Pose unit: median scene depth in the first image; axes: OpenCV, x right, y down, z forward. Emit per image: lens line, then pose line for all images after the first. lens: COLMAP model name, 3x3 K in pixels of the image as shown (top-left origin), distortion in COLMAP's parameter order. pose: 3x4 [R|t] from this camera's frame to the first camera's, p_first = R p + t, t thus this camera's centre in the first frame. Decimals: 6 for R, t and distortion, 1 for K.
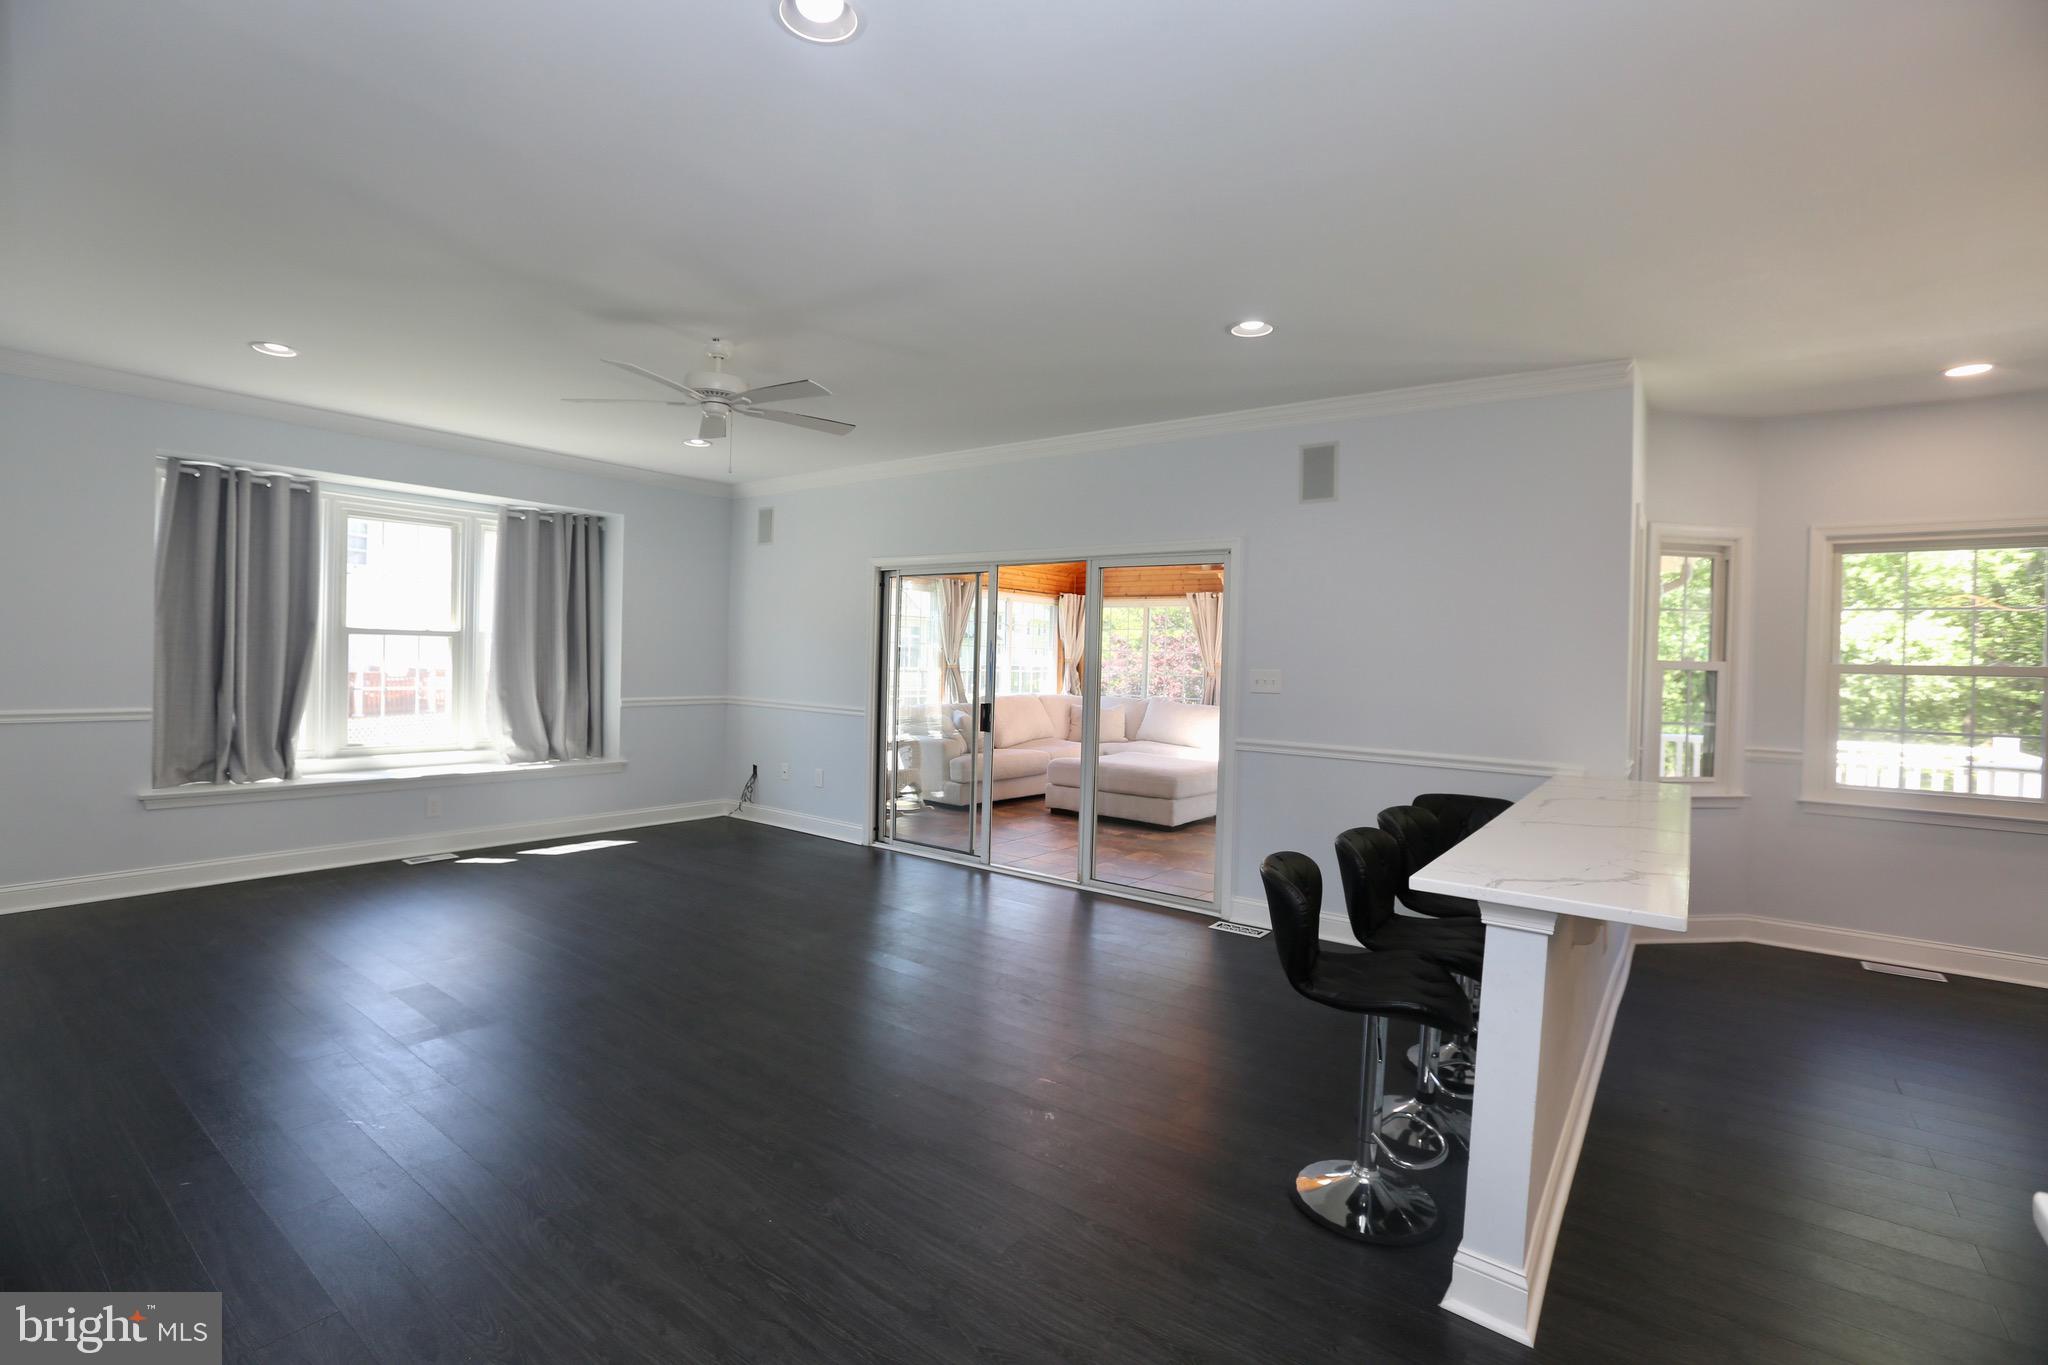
lens RADIAL K [[934.6, 0, 1008.3], [0, 934.6, 667.4], [0, 0, 1]] dist [-0.069006, 0.026786]
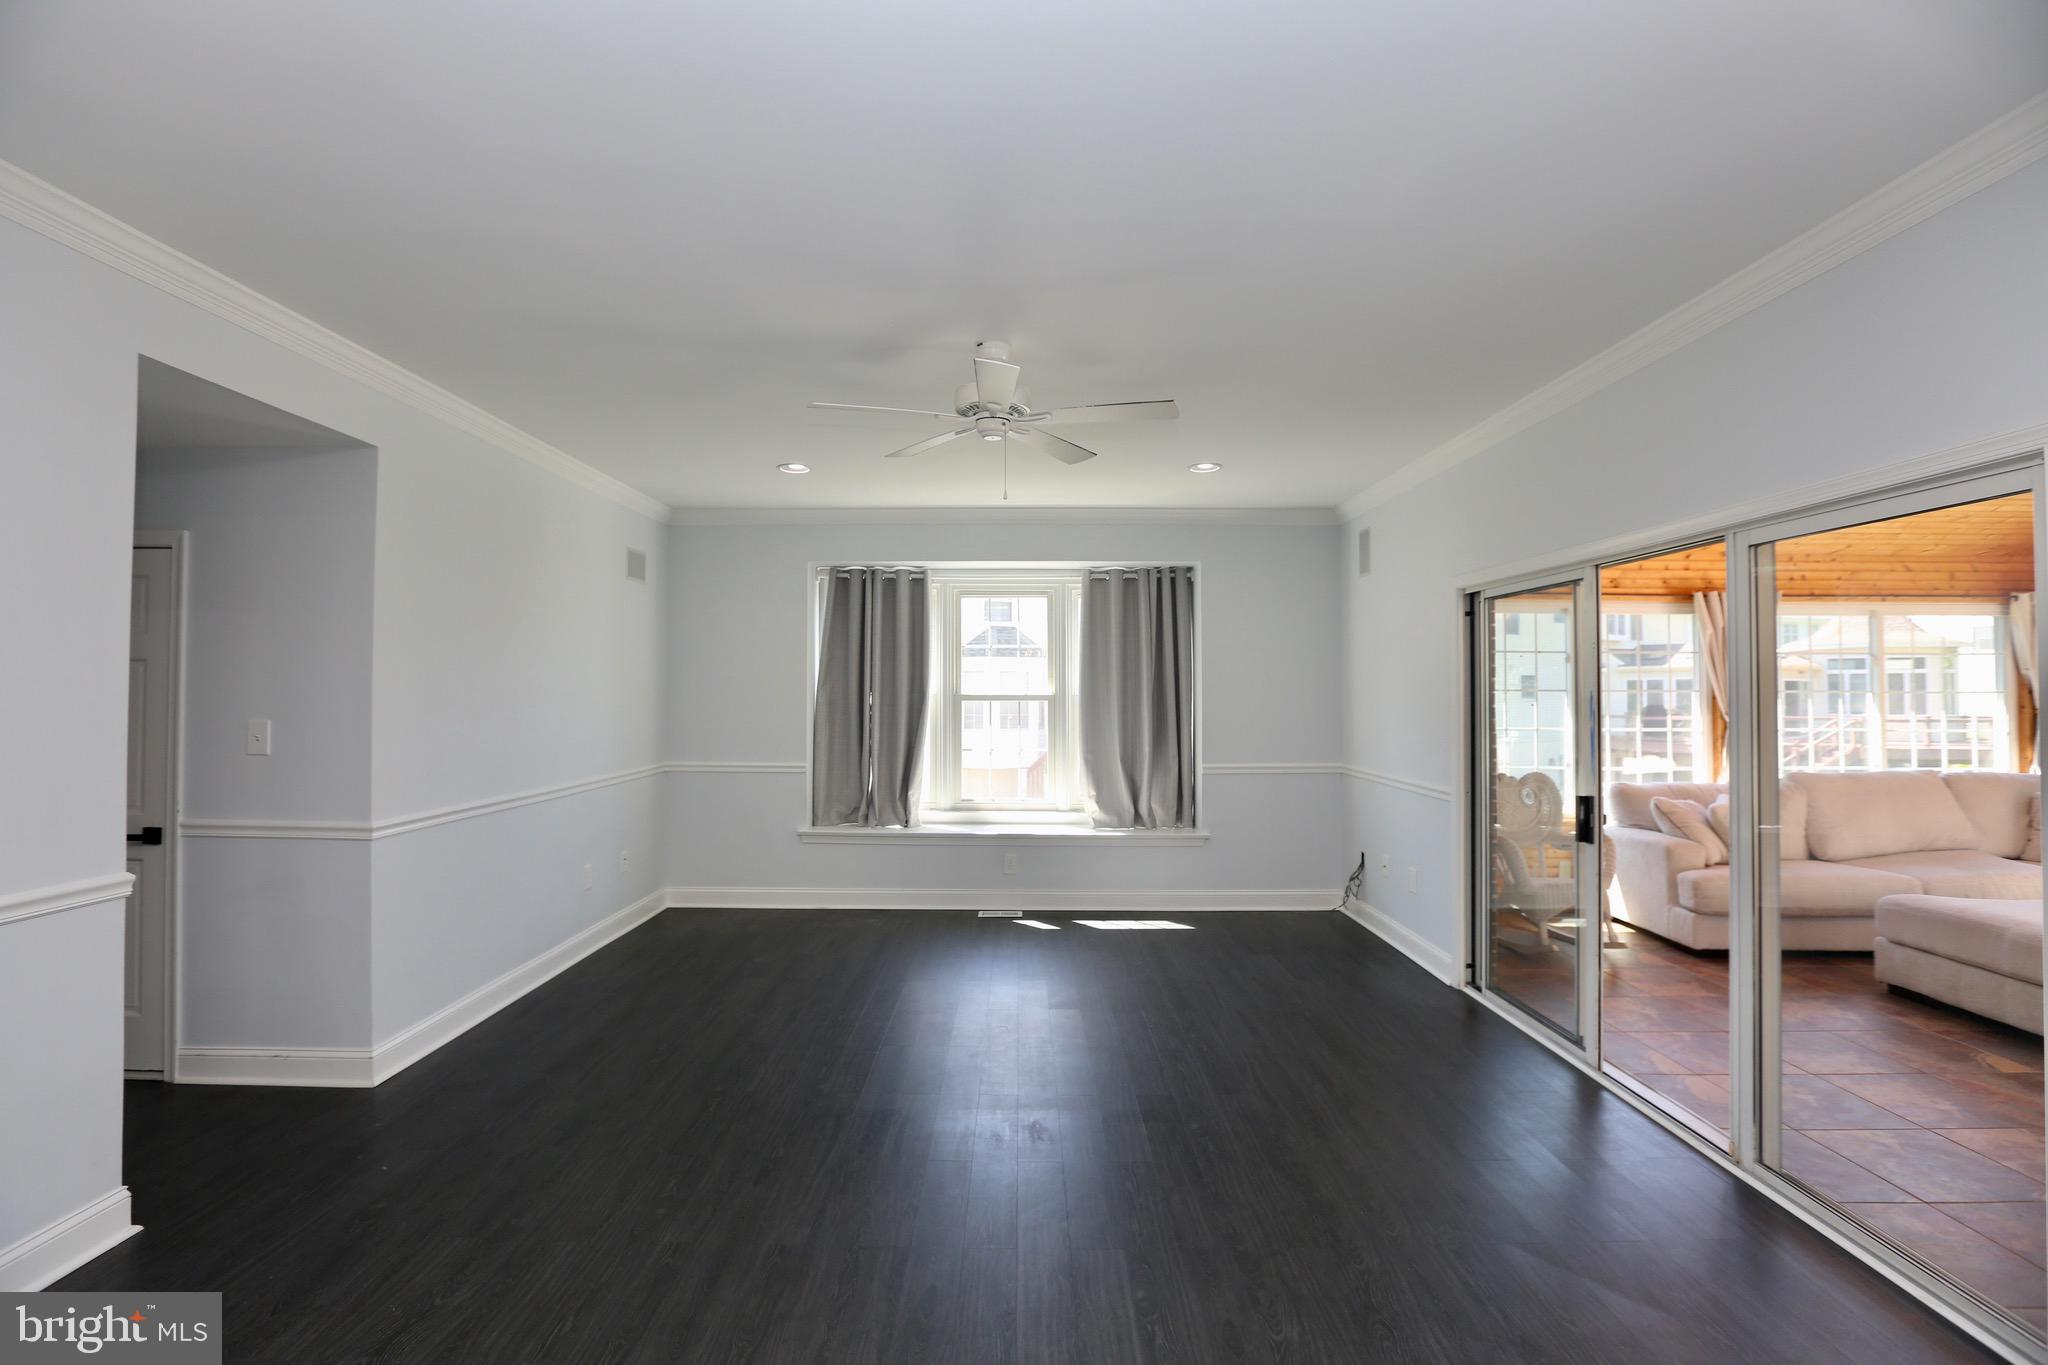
lens RADIAL K [[934.6, 0, 1008.3], [0, 934.6, 667.4], [0, 0, 1]] dist [-0.069006, 0.026786]
pose [[0.594530, -0.046406, -0.802733, 0.211105], [0.005134, 0.998532, -0.053923, -0.013541], [0.804057, 0.027937, 0.593896, 0.321053]]
